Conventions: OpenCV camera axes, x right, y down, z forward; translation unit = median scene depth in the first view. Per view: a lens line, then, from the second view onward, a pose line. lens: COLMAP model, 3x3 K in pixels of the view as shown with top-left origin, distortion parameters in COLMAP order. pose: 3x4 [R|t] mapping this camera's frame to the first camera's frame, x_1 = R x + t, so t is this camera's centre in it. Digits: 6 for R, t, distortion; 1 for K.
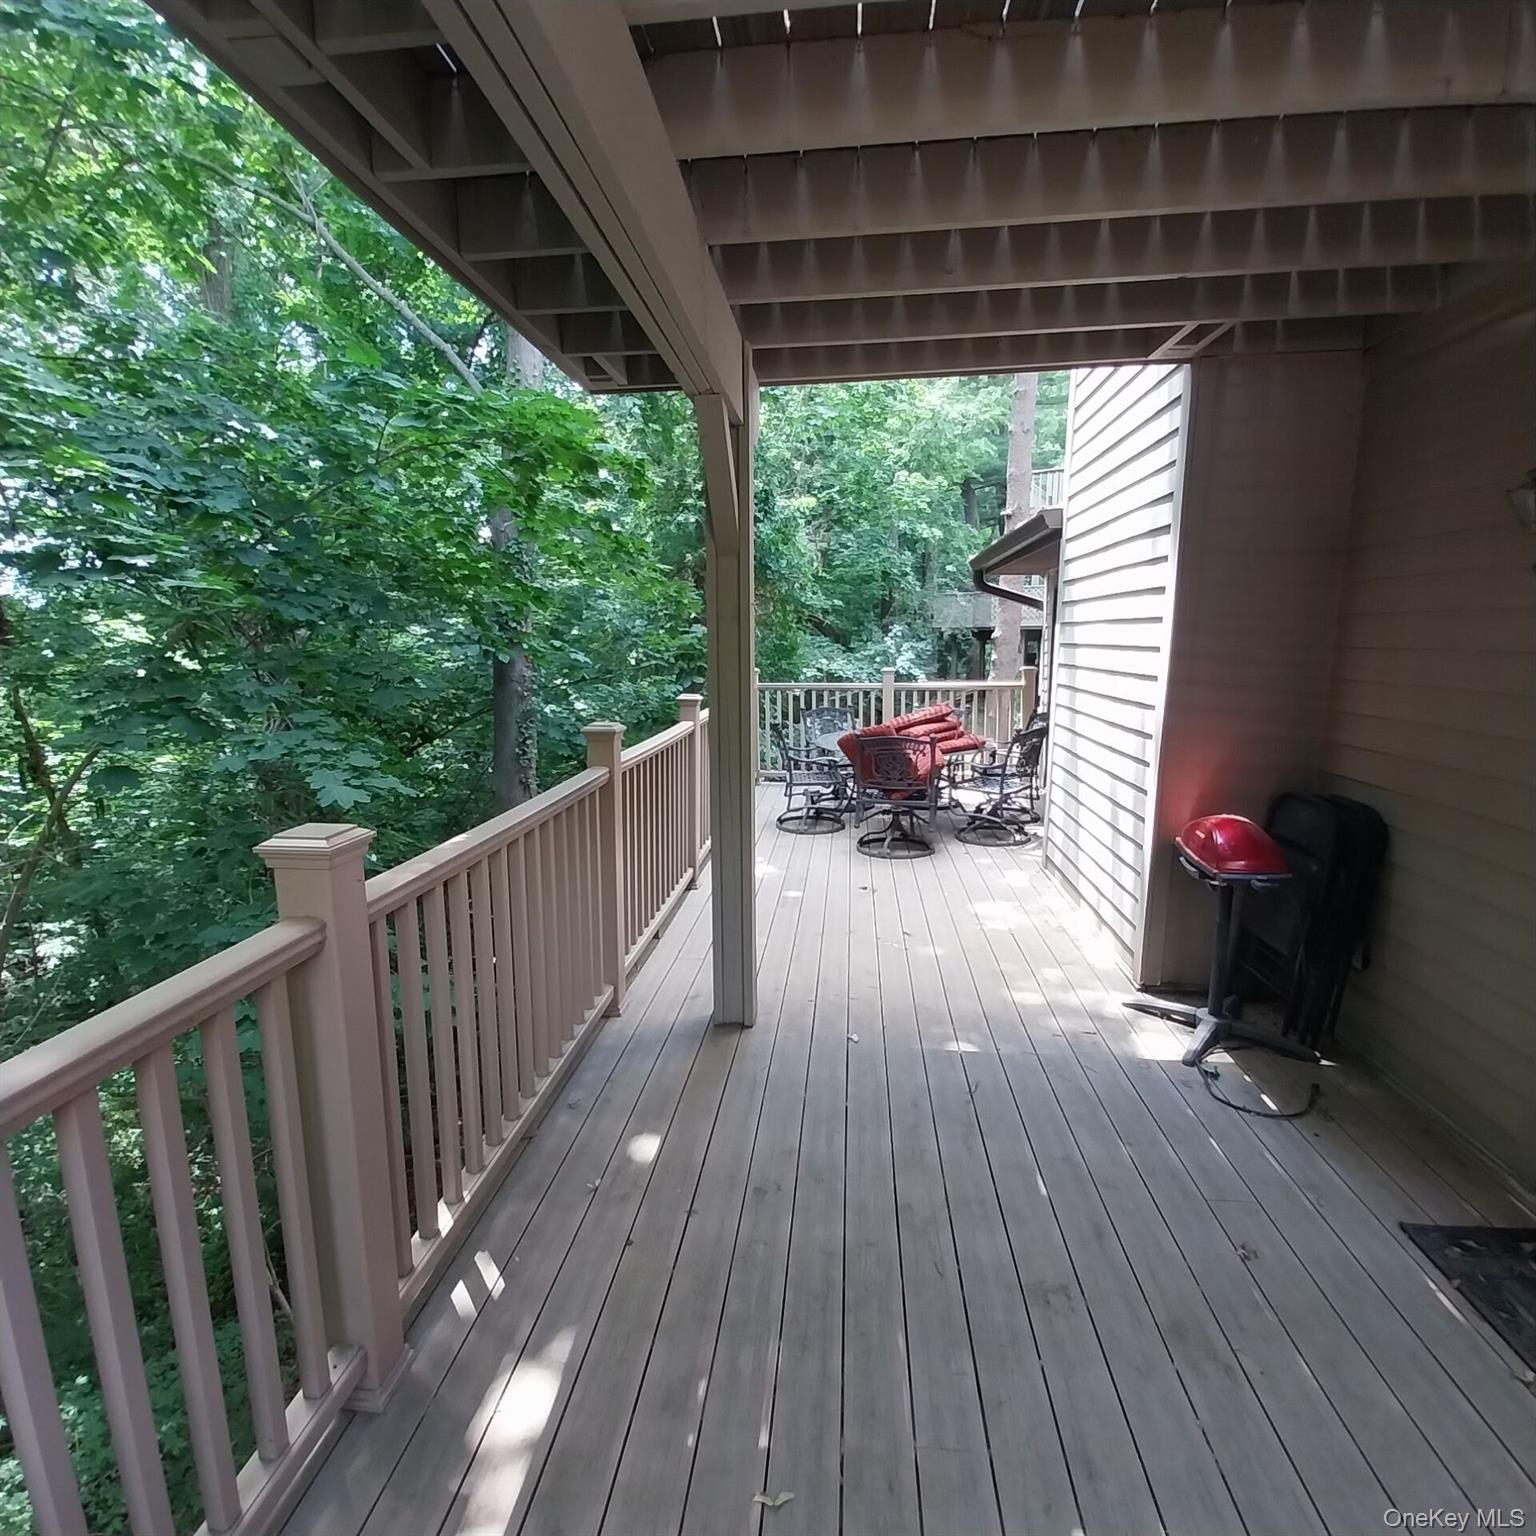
lens RADIAL K [[808.7, 0, 771.8], [0, 808.7, 788.0], [0, 0, 1]] dist [0.014616, -0.016506]
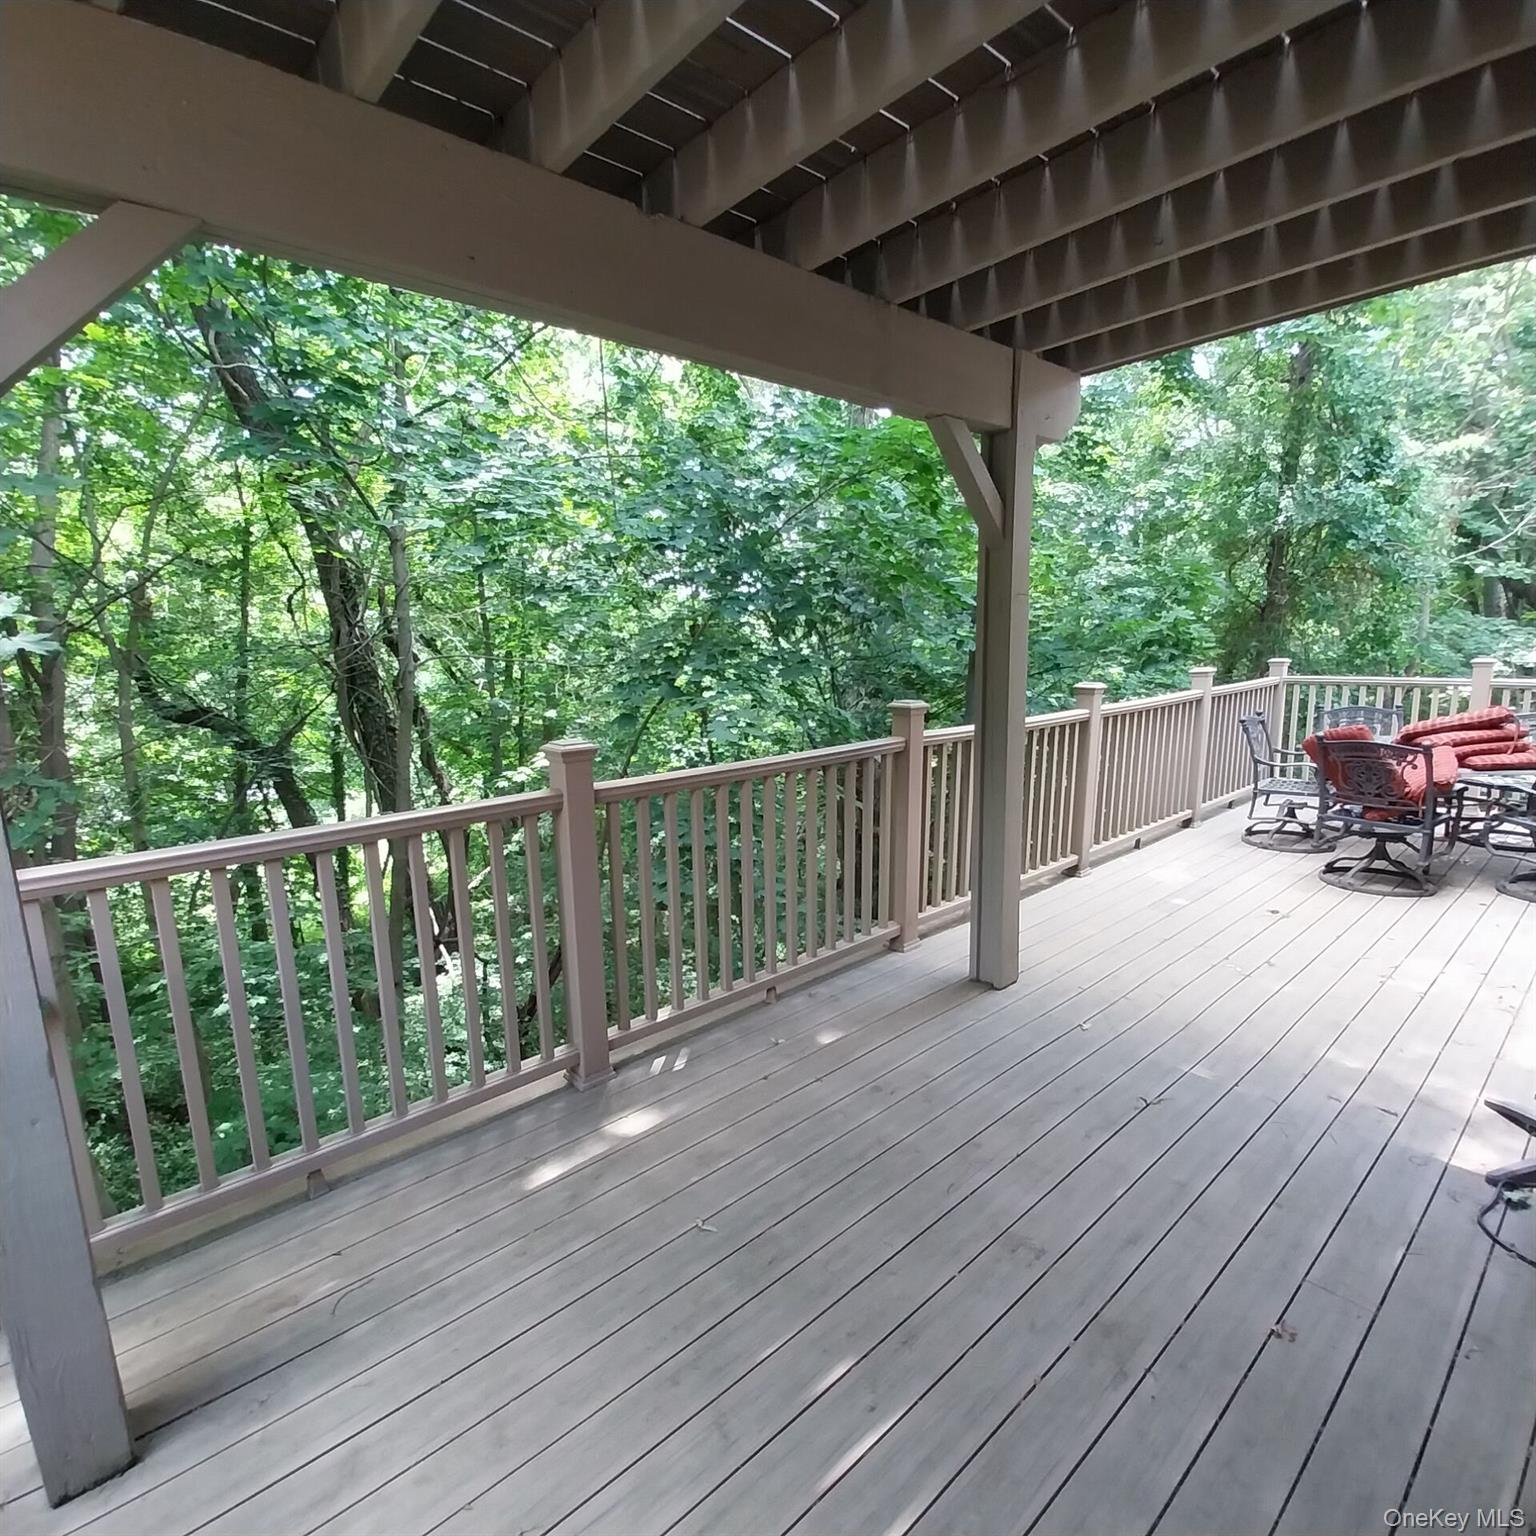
lens RADIAL K [[808.7, 0, 771.8], [0, 808.7, 788.0], [0, 0, 1]] dist [0.014616, -0.016506]
pose [[0.743578, 0.109346, -0.659647, 0.377297], [-0.102498, 0.993518, 0.049150, 0.006015], [0.660746, 0.031066, 0.749966, -0.013138]]
